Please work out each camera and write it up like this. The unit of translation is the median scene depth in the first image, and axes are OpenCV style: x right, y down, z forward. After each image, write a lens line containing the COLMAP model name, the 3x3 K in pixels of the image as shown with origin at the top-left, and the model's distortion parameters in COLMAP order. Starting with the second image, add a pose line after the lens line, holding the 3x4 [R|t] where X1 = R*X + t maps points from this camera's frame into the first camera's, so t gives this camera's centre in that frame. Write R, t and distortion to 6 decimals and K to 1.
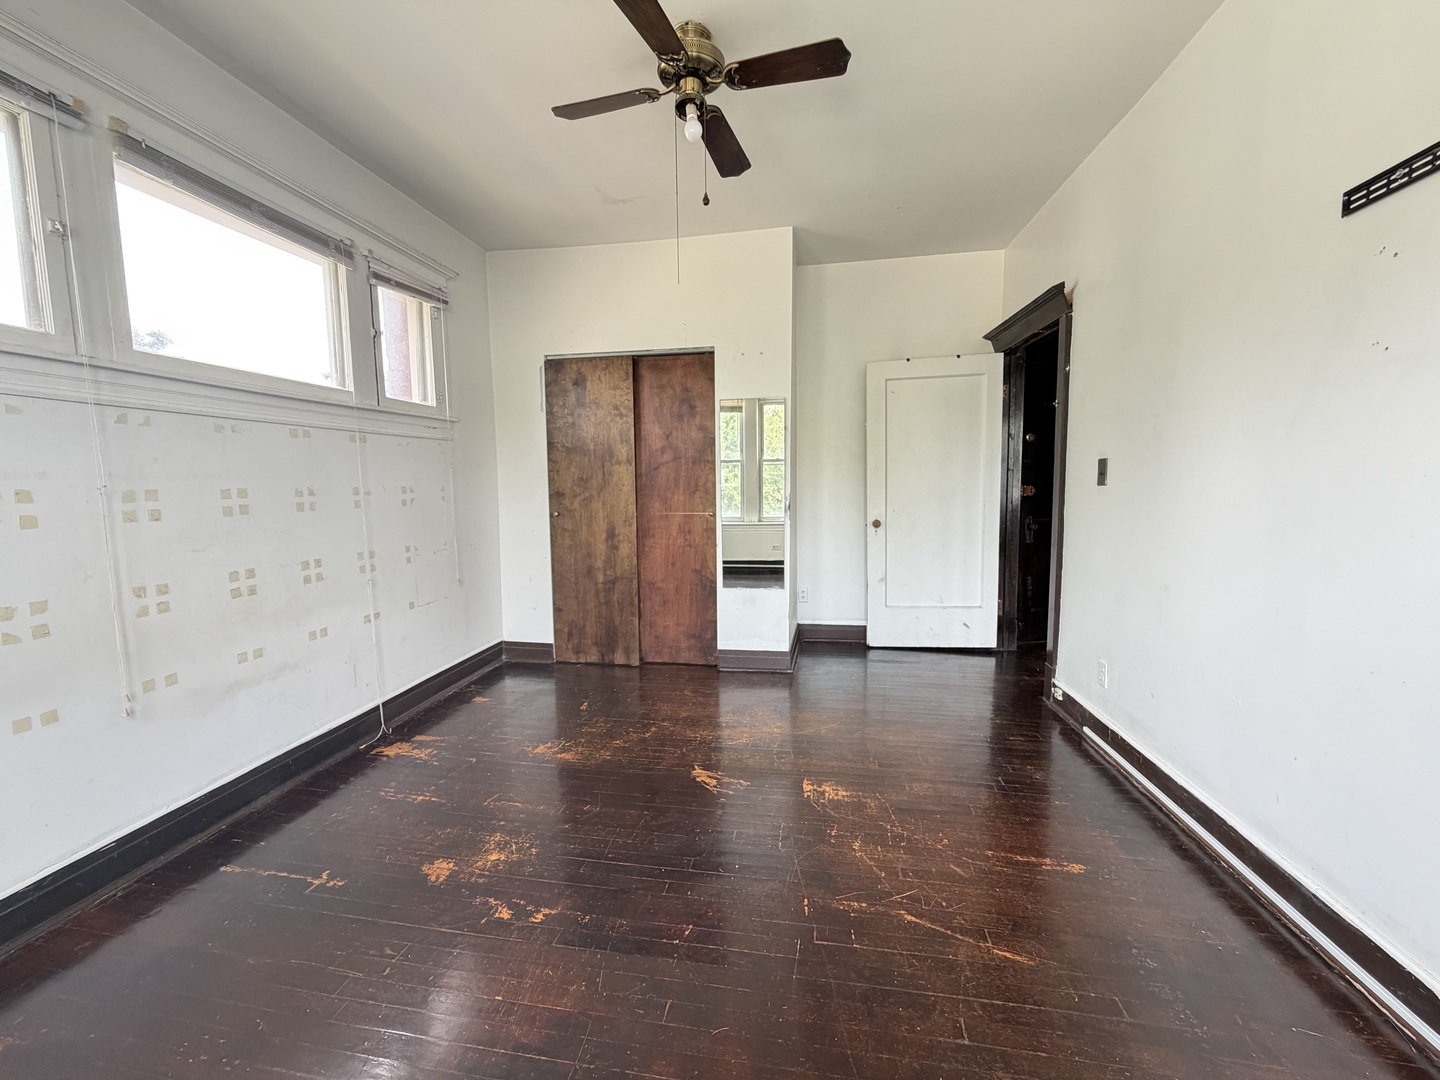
lens RADIAL K [[572.2, 0, 716.5], [0, 572.2, 539.8], [0, 0, 1]] dist [0.000605, 0.000159]
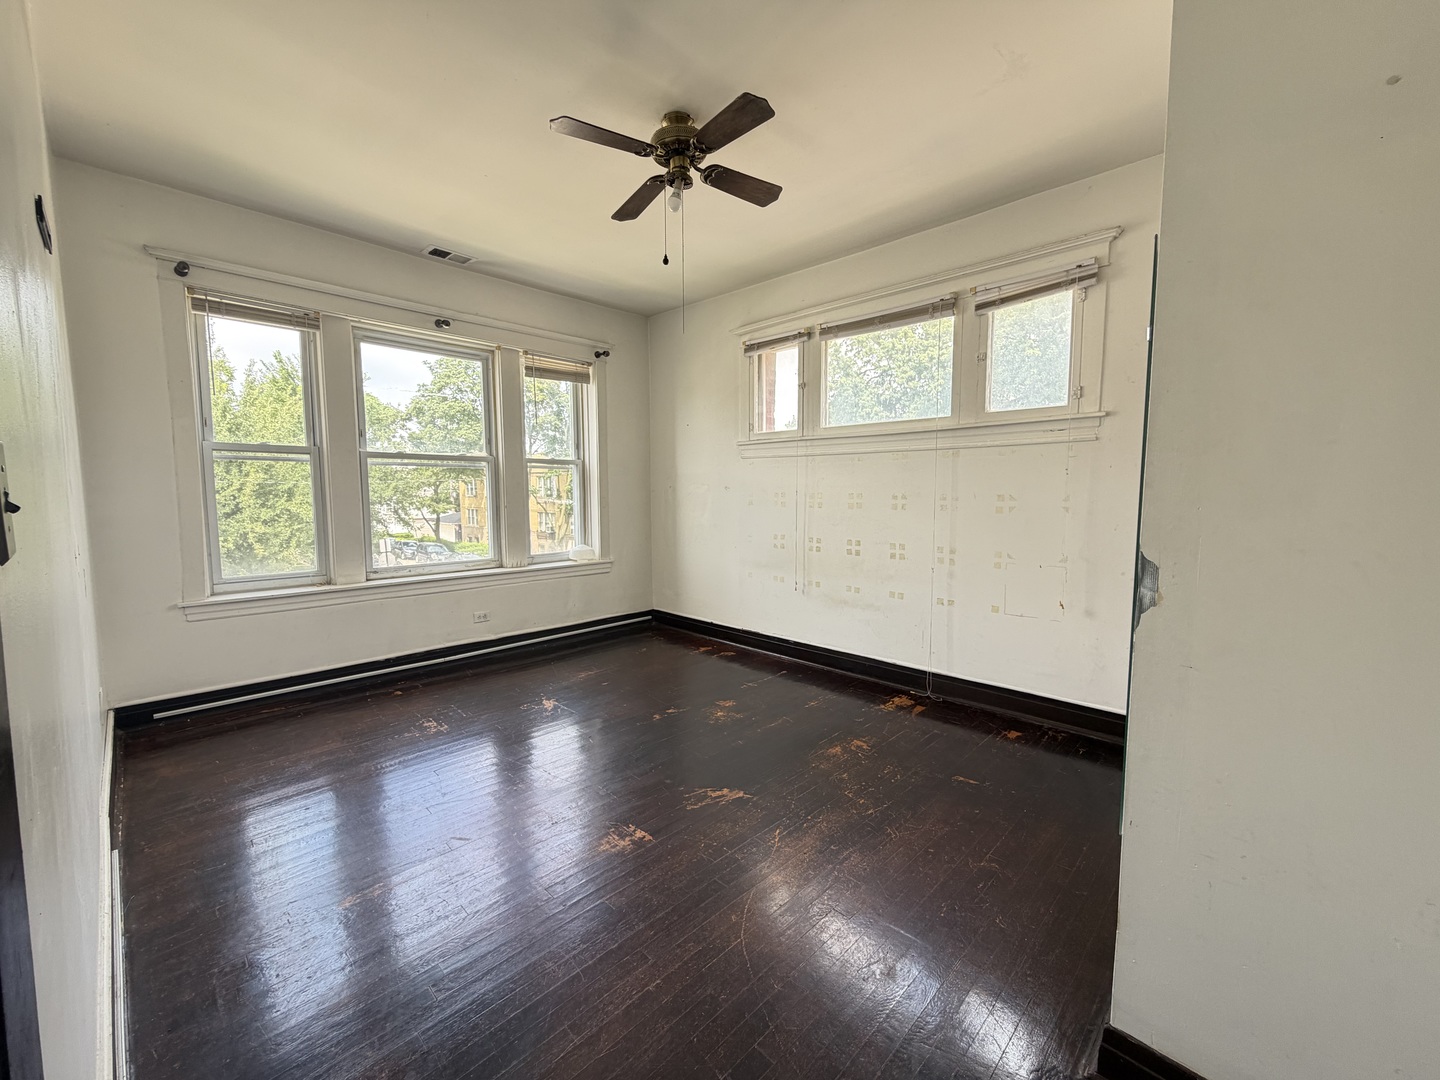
lens RADIAL K [[572.2, 0, 716.5], [0, 572.2, 539.8], [0, 0, 1]] dist [0.000605, 0.000159]
pose [[-0.565116, 0.089067, -0.820190, 0.712446], [-0.073987, 0.984678, 0.157907, -0.162858], [0.821687, 0.149919, -0.549867, 1.368236]]
